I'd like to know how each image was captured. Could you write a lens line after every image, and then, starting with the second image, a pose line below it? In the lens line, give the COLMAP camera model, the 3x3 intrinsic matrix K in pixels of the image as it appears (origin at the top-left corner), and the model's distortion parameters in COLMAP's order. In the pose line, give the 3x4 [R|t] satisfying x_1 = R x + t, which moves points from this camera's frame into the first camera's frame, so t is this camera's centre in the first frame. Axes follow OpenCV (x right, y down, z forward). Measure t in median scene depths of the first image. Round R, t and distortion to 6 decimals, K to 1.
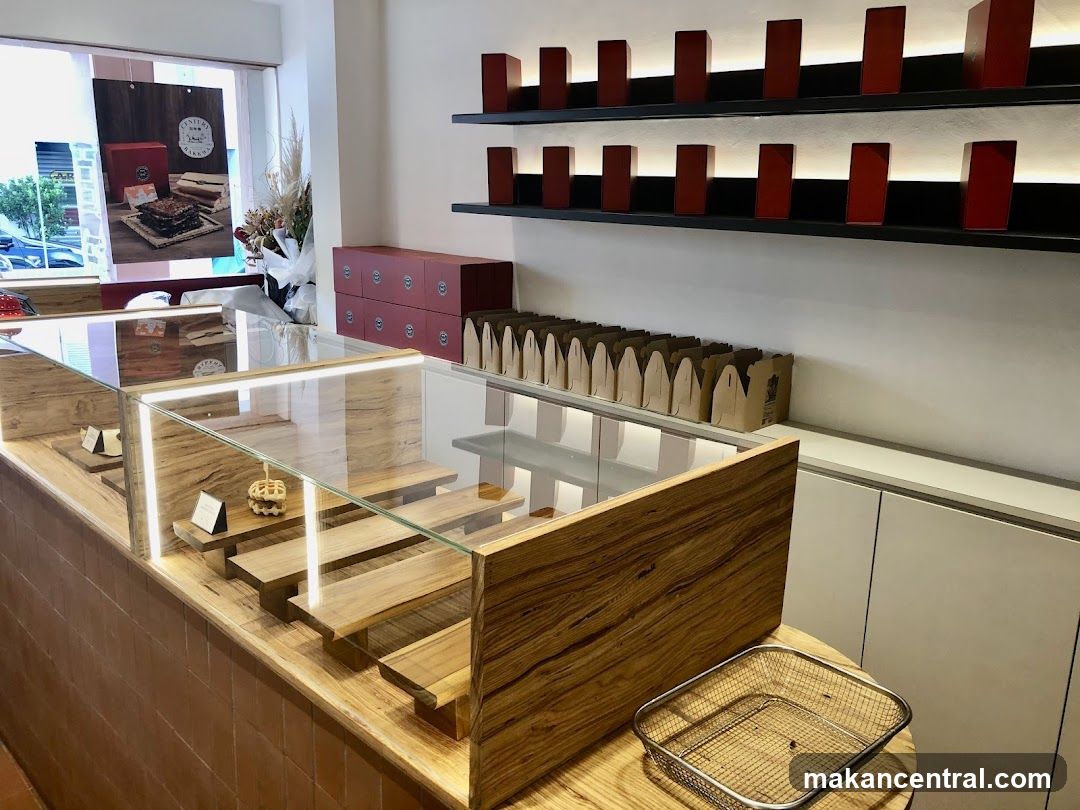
lens RADIAL K [[908.2, 0, 540.0], [0, 908.2, 405.0], [0, 0, 1]] dist [0.100531, -0.169880]
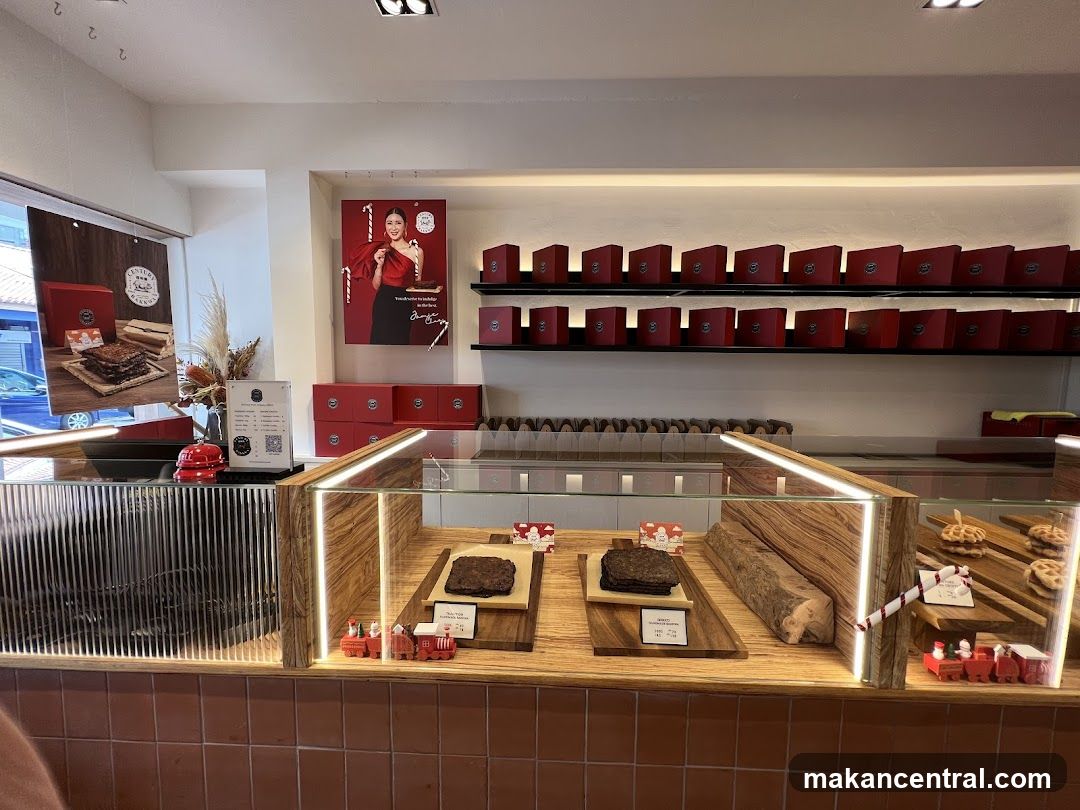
lens RADIAL K [[435.4, 0, 540.0], [0, 435.4, 405.0], [0, 0, 1]] dist [-0.000449, 0.000013]
pose [[0.722592, -0.077696, 0.686894, -0.398912], [0.169632, 0.983211, -0.067235, -0.056257], [-0.670138, 0.165103, 0.723641, 0.383361]]
